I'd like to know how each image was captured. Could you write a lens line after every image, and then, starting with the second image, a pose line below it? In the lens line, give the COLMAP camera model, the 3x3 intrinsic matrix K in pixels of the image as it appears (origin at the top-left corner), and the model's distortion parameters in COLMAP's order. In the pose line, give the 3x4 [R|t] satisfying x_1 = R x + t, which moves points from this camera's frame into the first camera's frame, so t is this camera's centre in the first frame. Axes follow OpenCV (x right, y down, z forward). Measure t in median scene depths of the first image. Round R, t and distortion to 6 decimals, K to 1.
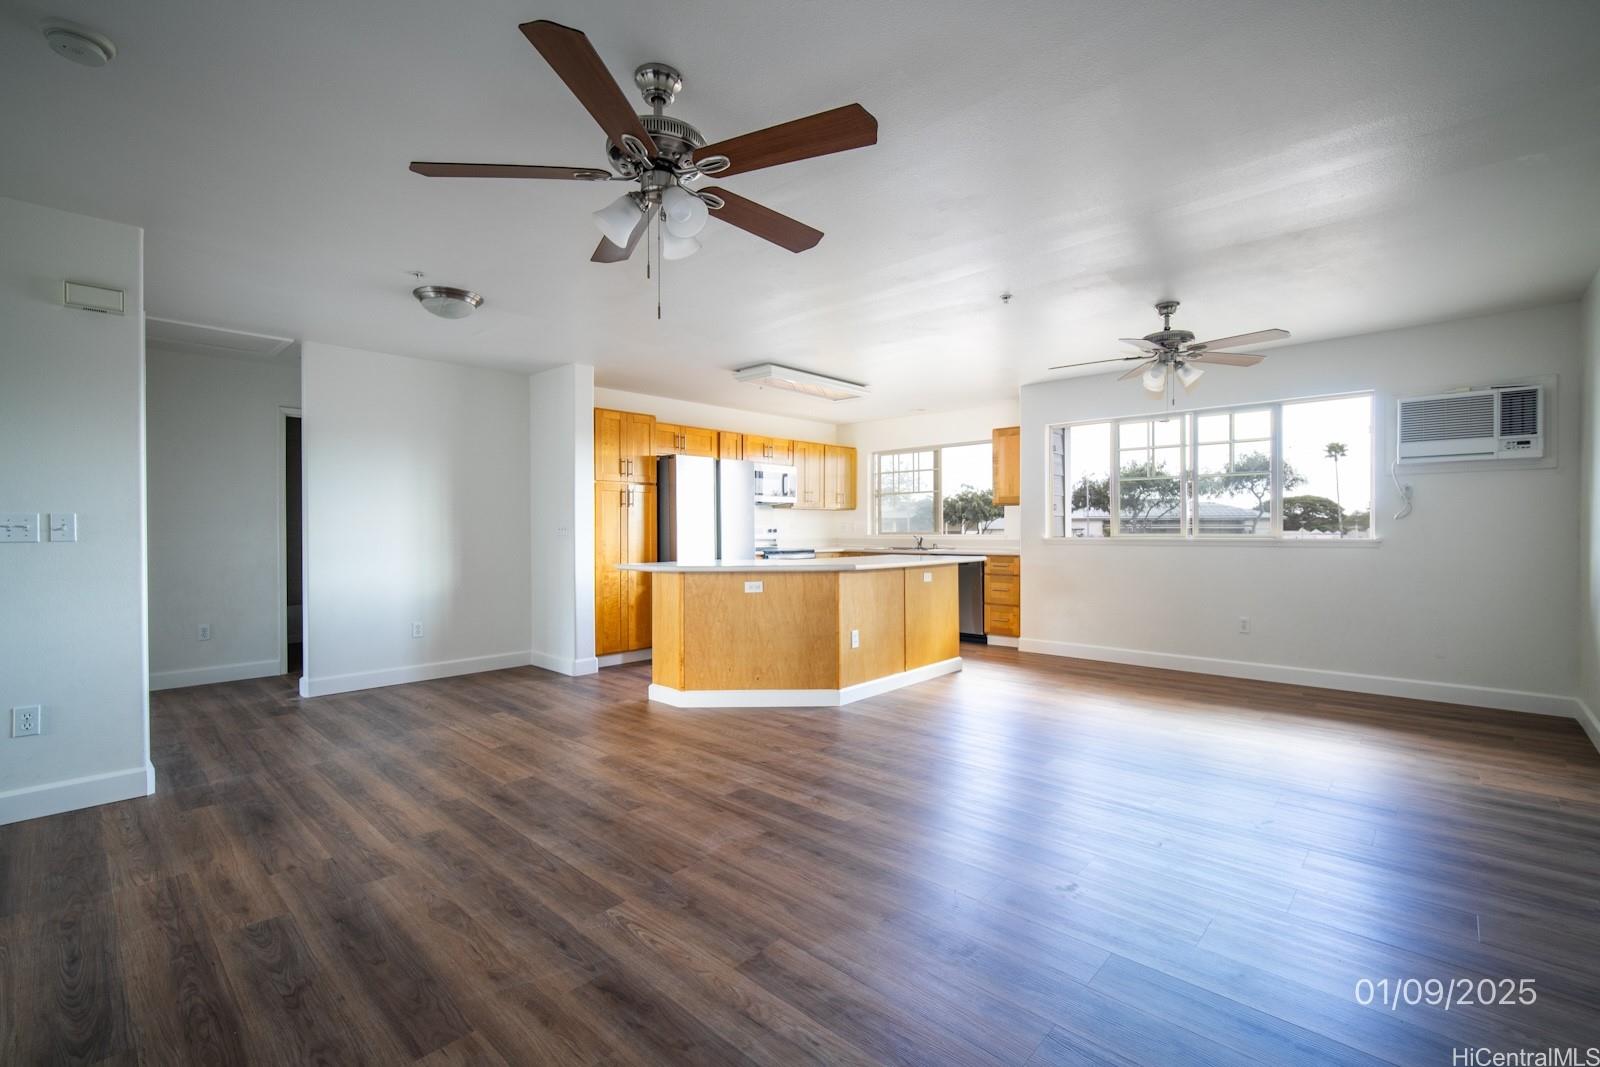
lens RADIAL K [[702.6, 0, 804.9], [0, 702.6, 529.7], [0, 0, 1]] dist [-0.003366, -0.000063]
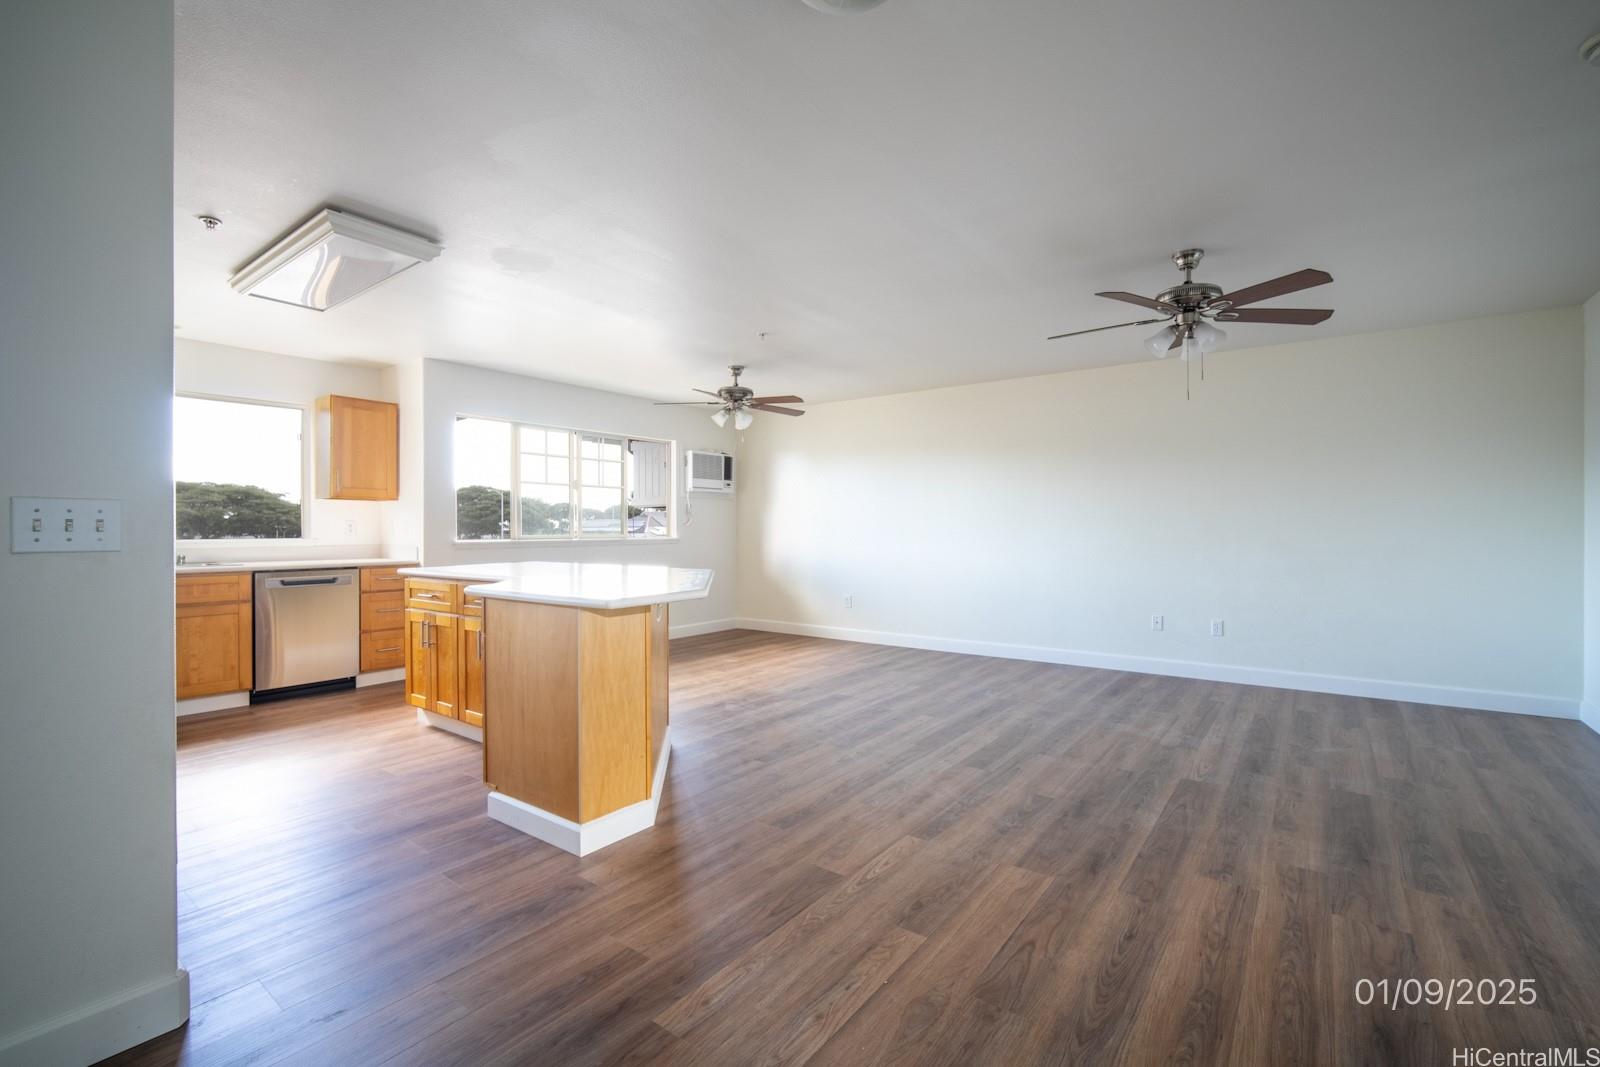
lens RADIAL K [[702.6, 0, 803.6], [0, 702.6, 534.5], [0, 0, 1]] dist [-0.003366, -0.000063]
pose [[-0.111858, -0.000942, 0.993724, -1.186615], [0.003260, 0.999994, 0.001315, 0.009242], [-0.993719, 0.003387, -0.111854, 1.421473]]
